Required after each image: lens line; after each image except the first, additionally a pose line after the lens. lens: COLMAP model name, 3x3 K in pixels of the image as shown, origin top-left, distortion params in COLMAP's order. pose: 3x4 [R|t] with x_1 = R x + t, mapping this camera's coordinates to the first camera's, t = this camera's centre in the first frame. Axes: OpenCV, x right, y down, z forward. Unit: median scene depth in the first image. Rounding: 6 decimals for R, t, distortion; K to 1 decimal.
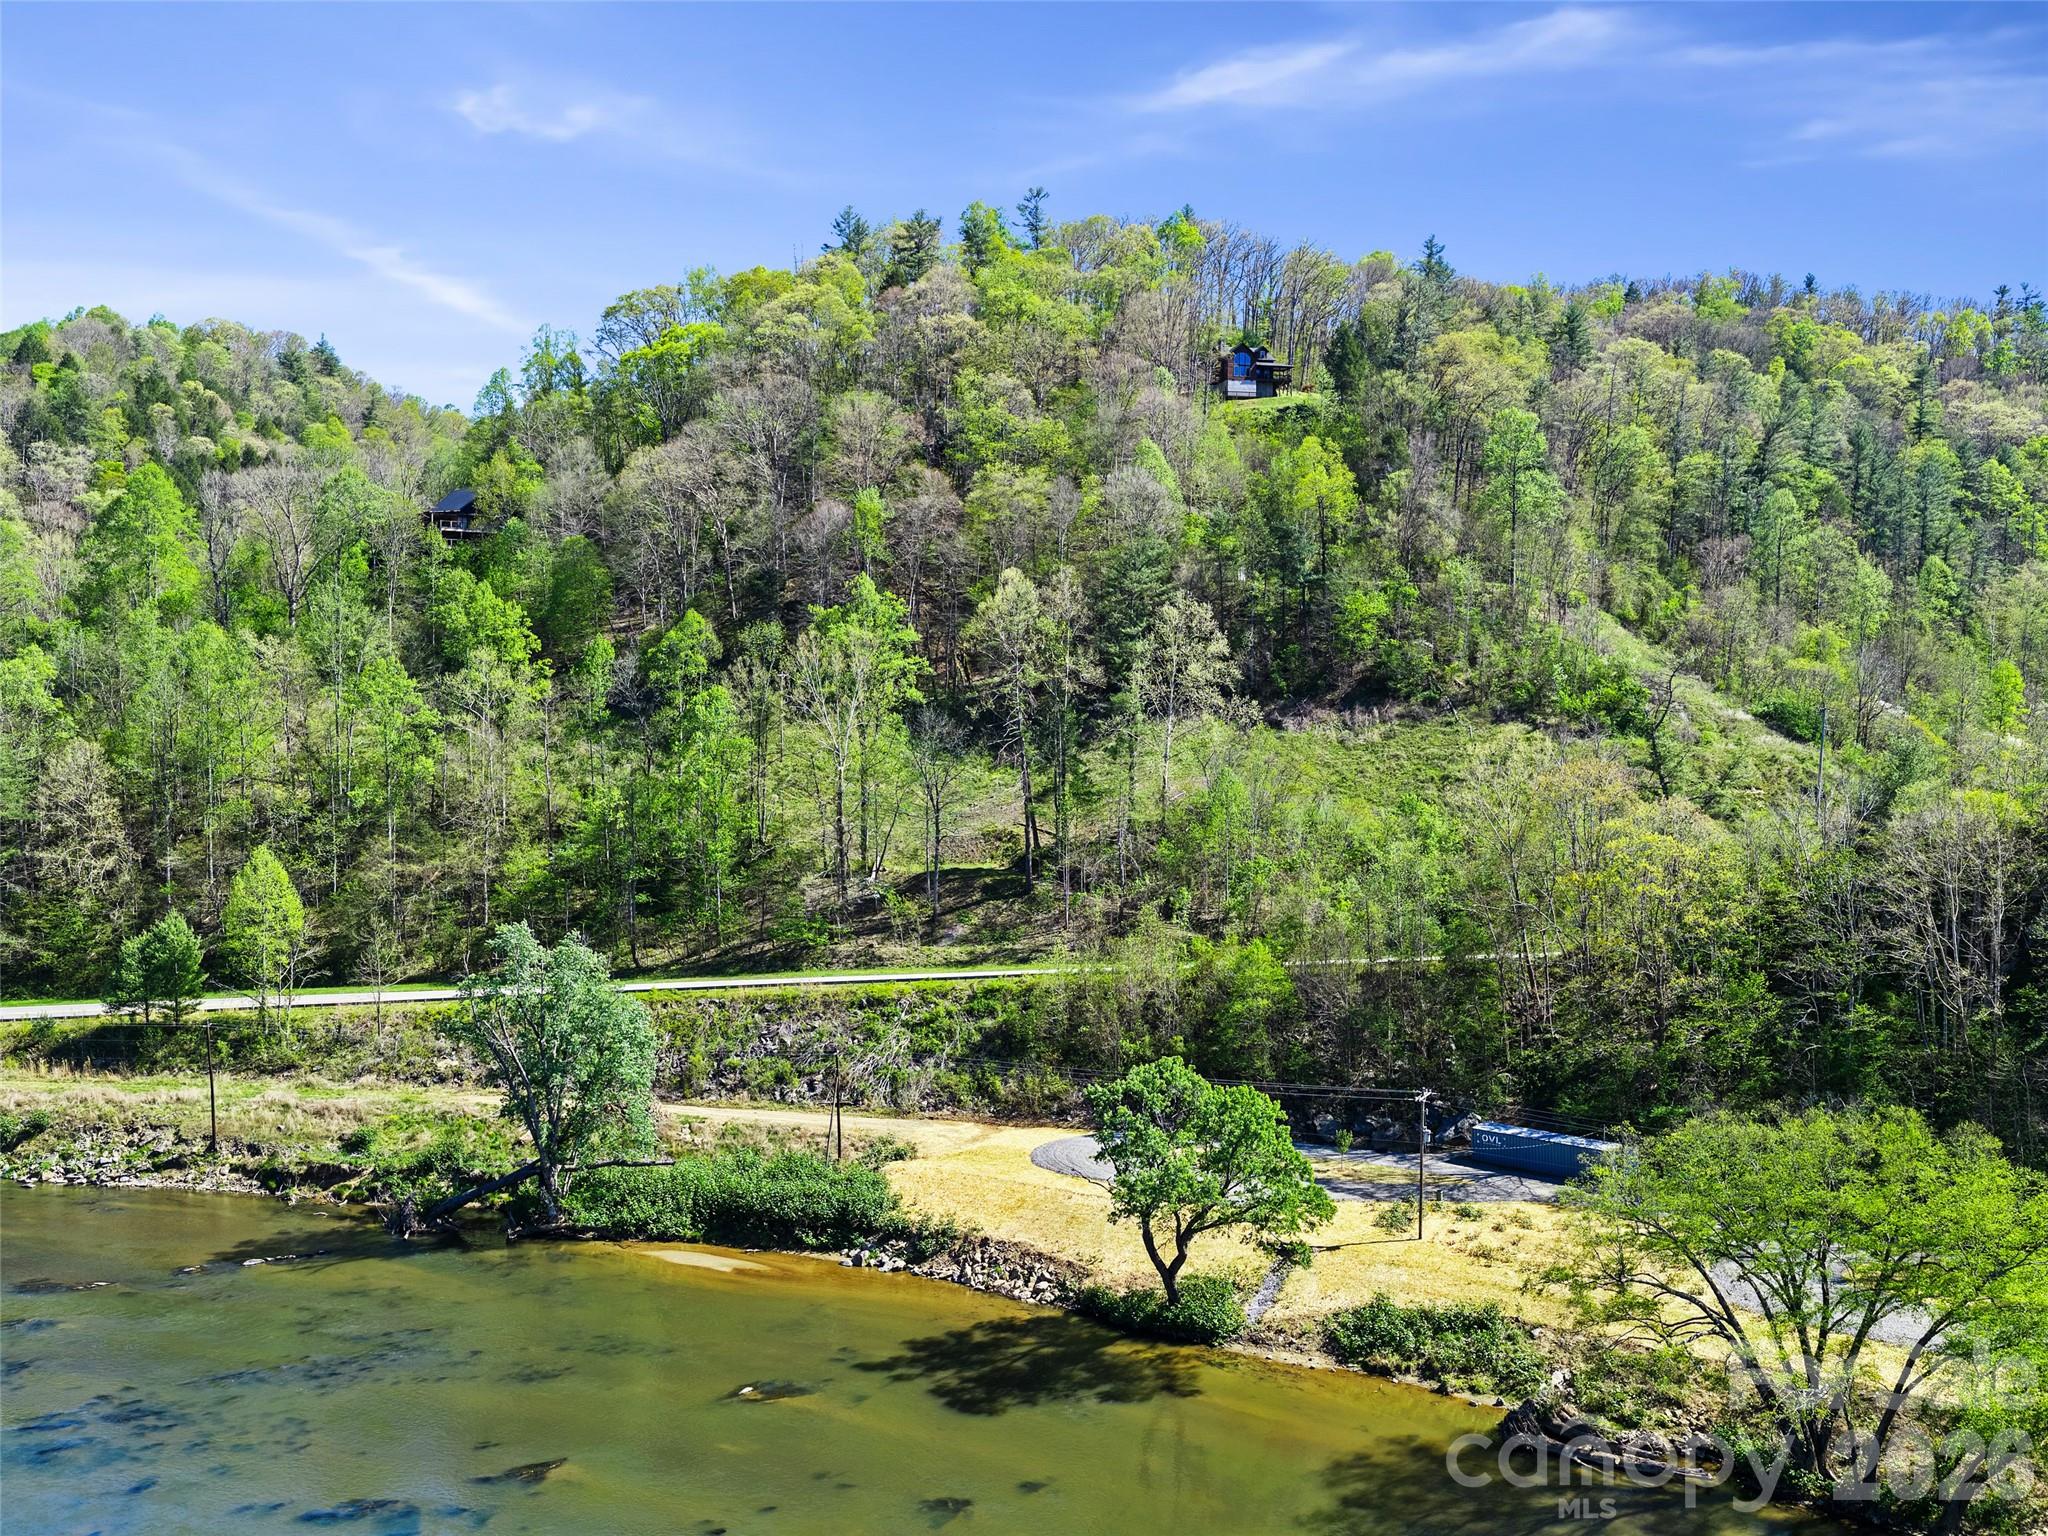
lens RADIAL K [[1684.7, 0, 1024.0], [0, 1684.7, 767.1], [0, 0, 1]] dist [-0.016588, 0.020830]
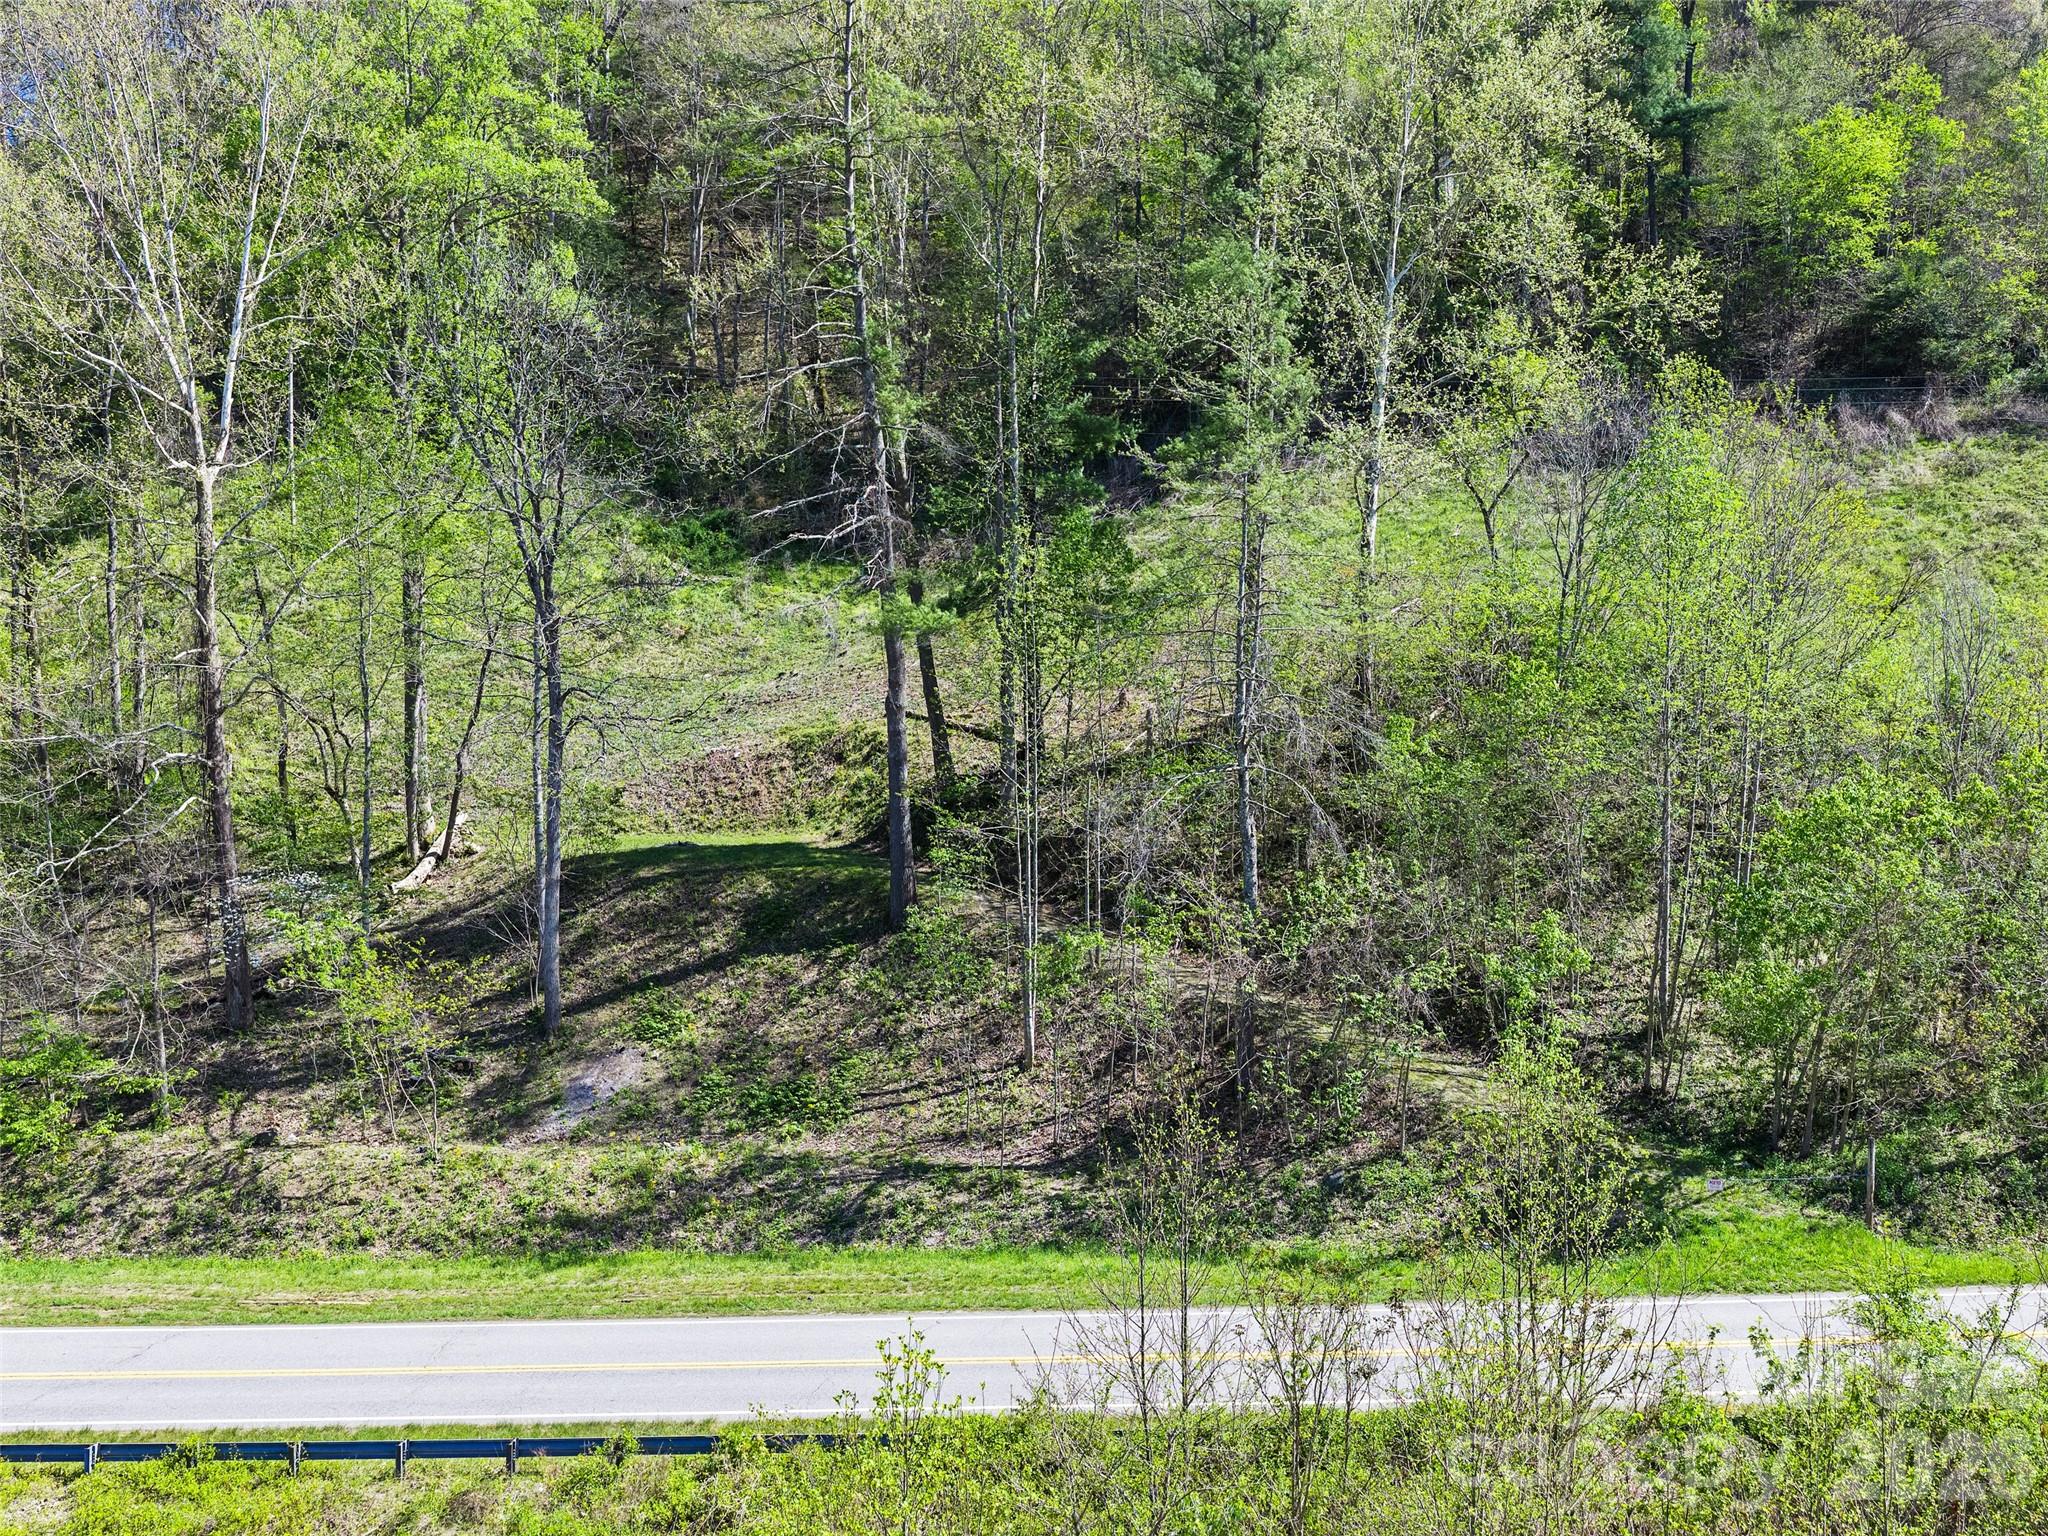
lens RADIAL K [[1684.7, 0, 1025.2], [0, 1684.7, 779.0], [0, 0, 1]] dist [-0.016588, 0.020830]
pose [[0.999986, -0.002930, -0.004324, 0.025292], [0.002939, 0.999994, 0.002057, 0.049724], [0.004318, -0.002070, 0.999989, 0.724524]]
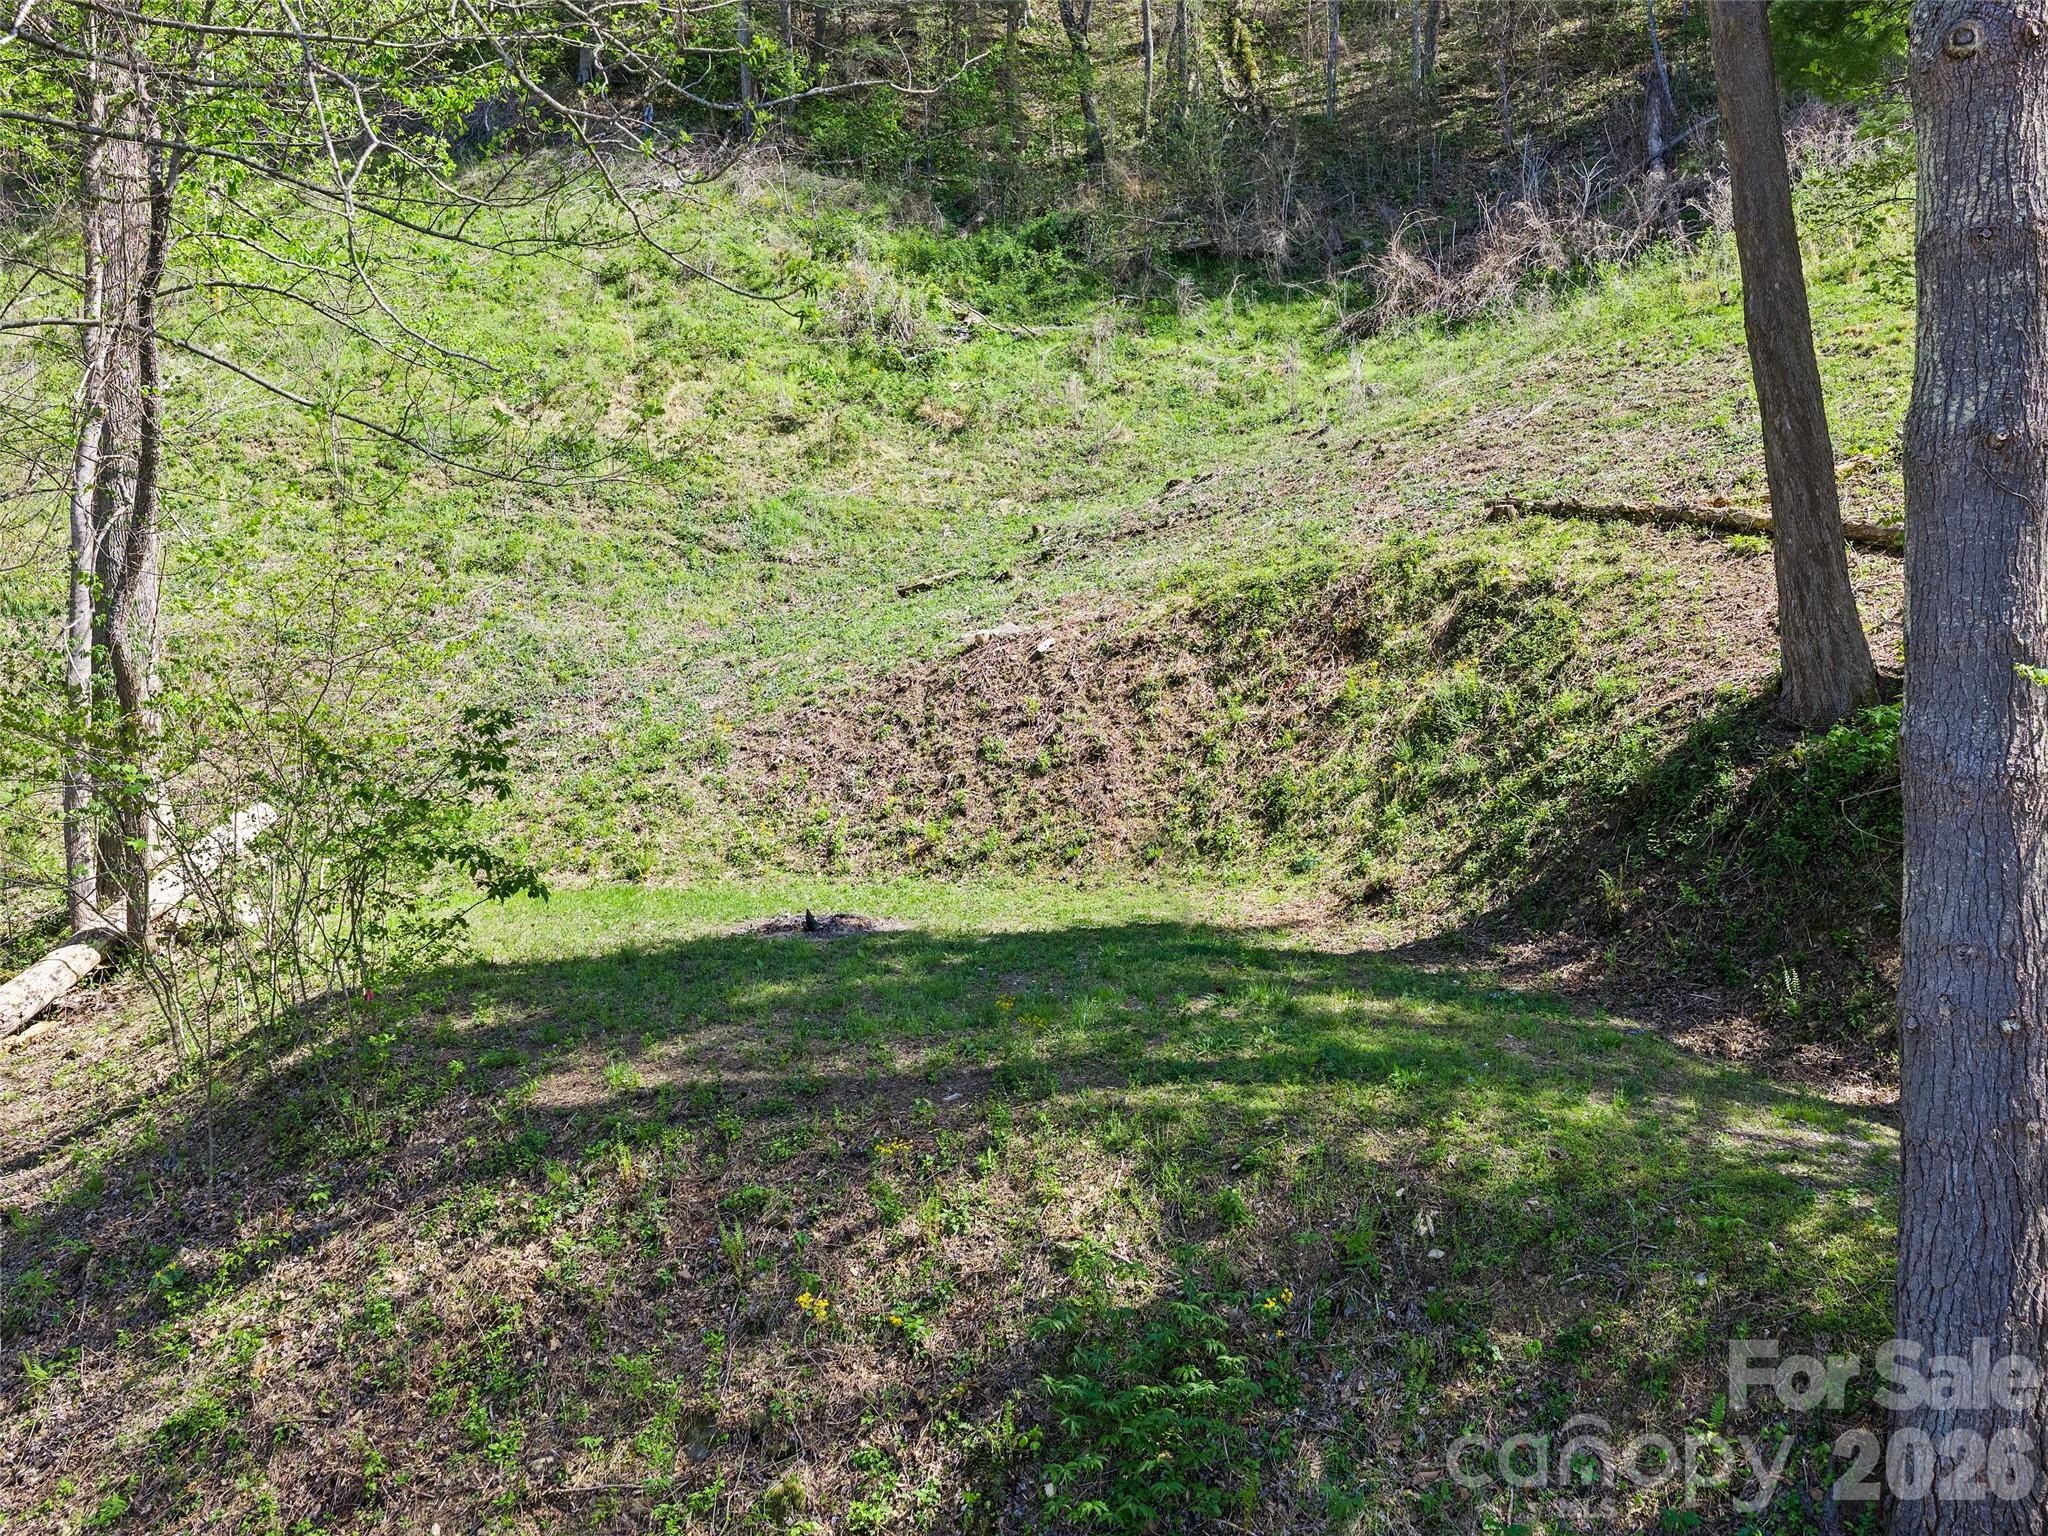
lens RADIAL K [[1684.7, 0, 1026.4], [0, 1684.7, 773.4], [0, 0, 1]] dist [-0.016588, 0.020830]
pose [[0.972836, -0.001535, -0.231492, -0.010665], [0.001212, 0.999998, -0.001538, 0.054775], [0.231494, 0.001215, 0.972836, 0.964195]]
